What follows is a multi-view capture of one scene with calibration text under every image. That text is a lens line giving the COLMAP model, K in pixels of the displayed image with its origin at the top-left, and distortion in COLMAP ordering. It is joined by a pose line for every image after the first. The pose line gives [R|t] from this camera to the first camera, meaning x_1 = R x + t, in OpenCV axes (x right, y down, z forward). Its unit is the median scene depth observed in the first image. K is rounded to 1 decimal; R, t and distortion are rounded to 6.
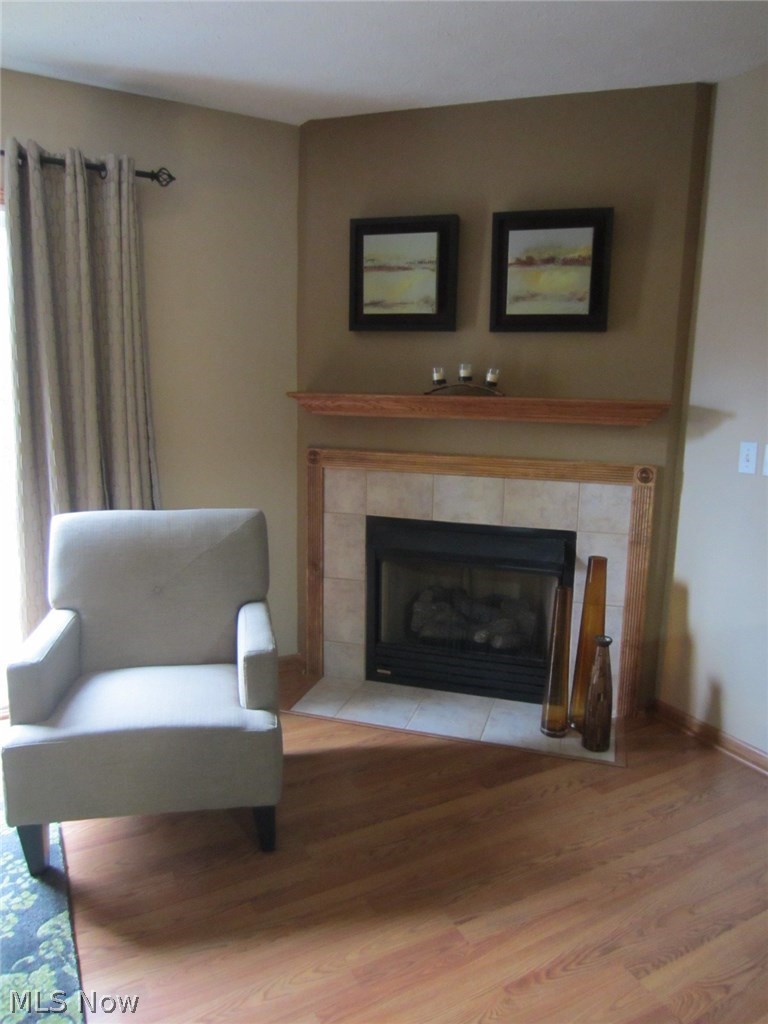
lens RADIAL K [[731.7, 0, 387.0], [0, 731.7, 507.4], [0, 0, 1]] dist [-0.015151, 0.005366]
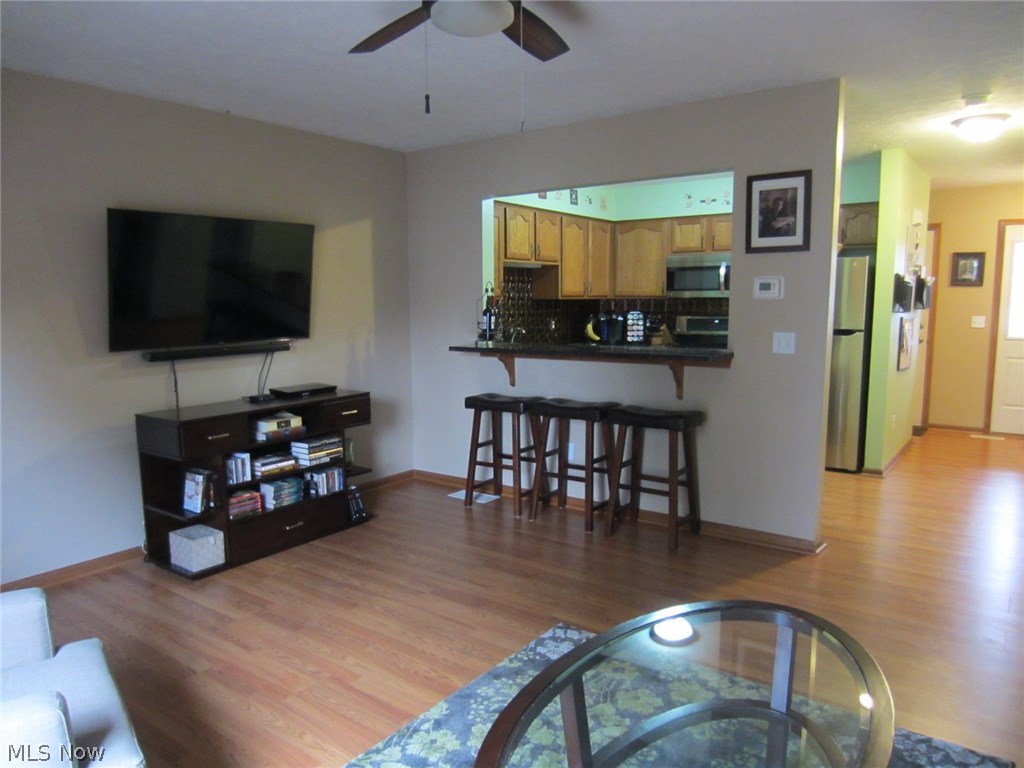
lens RADIAL K [[719.3, 0, 512.0], [0, 719.3, 384.0], [0, 0, 1]] dist [-0.027502, 0.002387]
pose [[-0.420520, -0.123900, 0.898784, -0.886634], [0.171237, 0.961989, 0.212730, -0.113297], [-0.890977, 0.243363, -0.383319, 0.544076]]
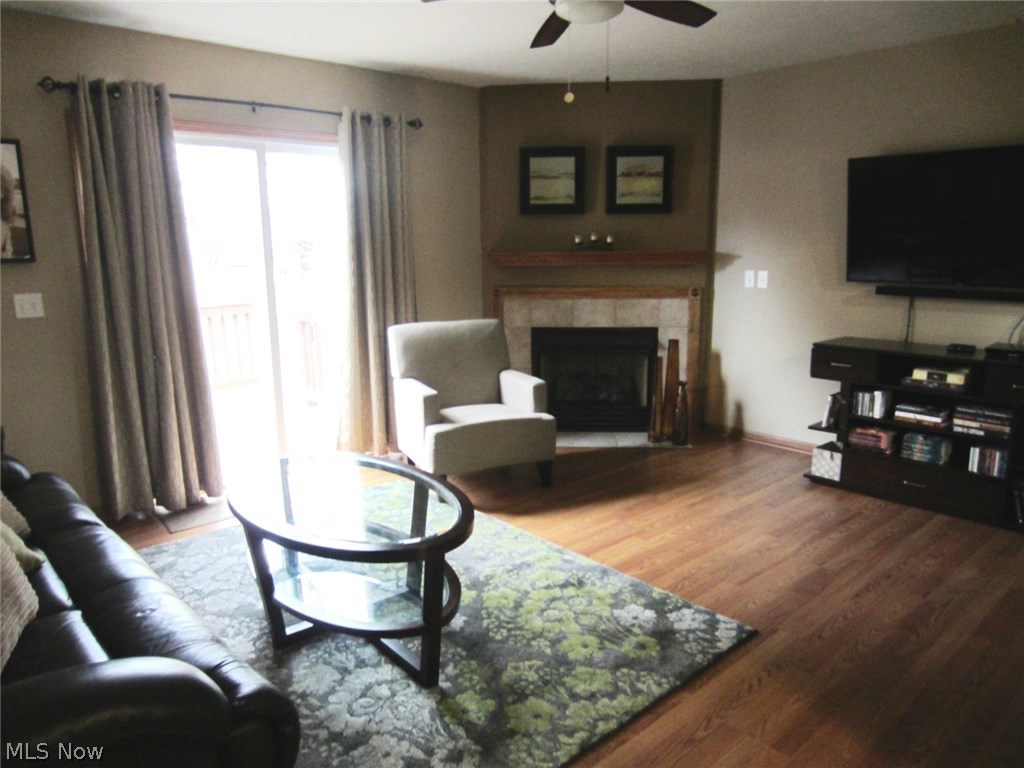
lens RADIAL K [[731.7, 0, 506.3], [0, 731.7, 377.7], [0, 0, 1]] dist [-0.015151, 0.005366]
pose [[0.973795, -0.067130, 0.217296, -0.497569], [0.066113, 0.997741, 0.011955, 0.112018], [-0.217607, 0.002725, 0.976033, -0.645789]]
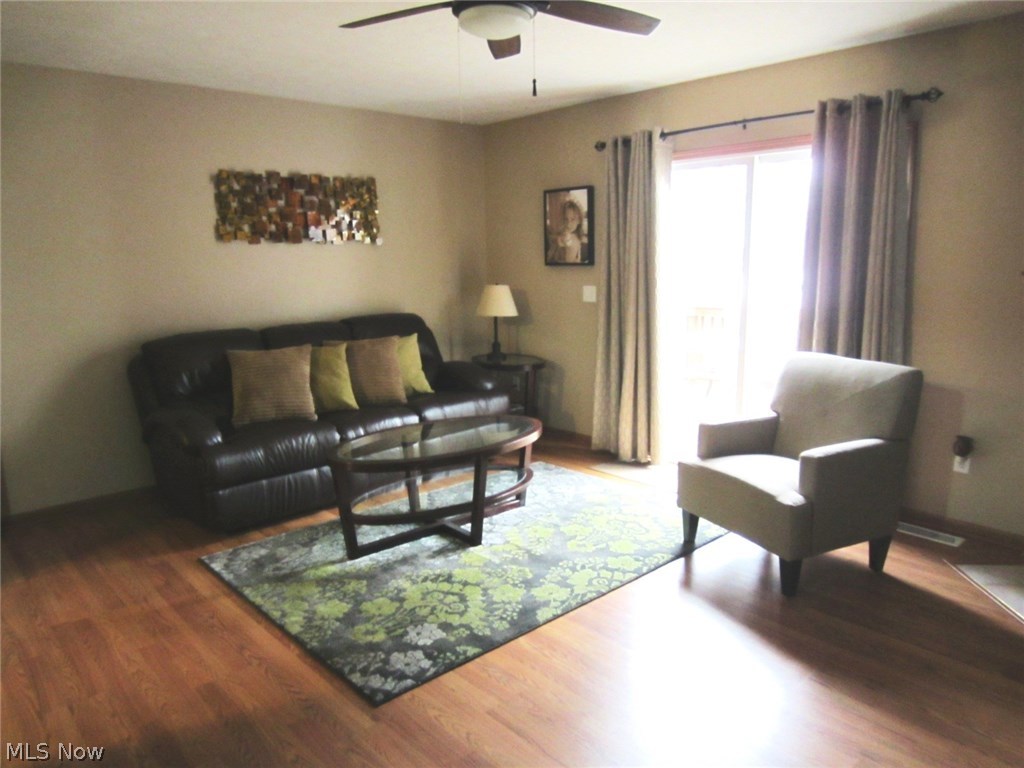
lens RADIAL K [[719.3, 0, 512.0], [0, 719.3, 384.0], [0, 0, 1]] dist [-0.027502, 0.002387]
pose [[0.238463, 0.156231, -0.958503, 0.713014], [-0.156518, 0.980255, 0.120837, -0.009010], [0.958456, 0.121207, 0.258208, 0.064126]]
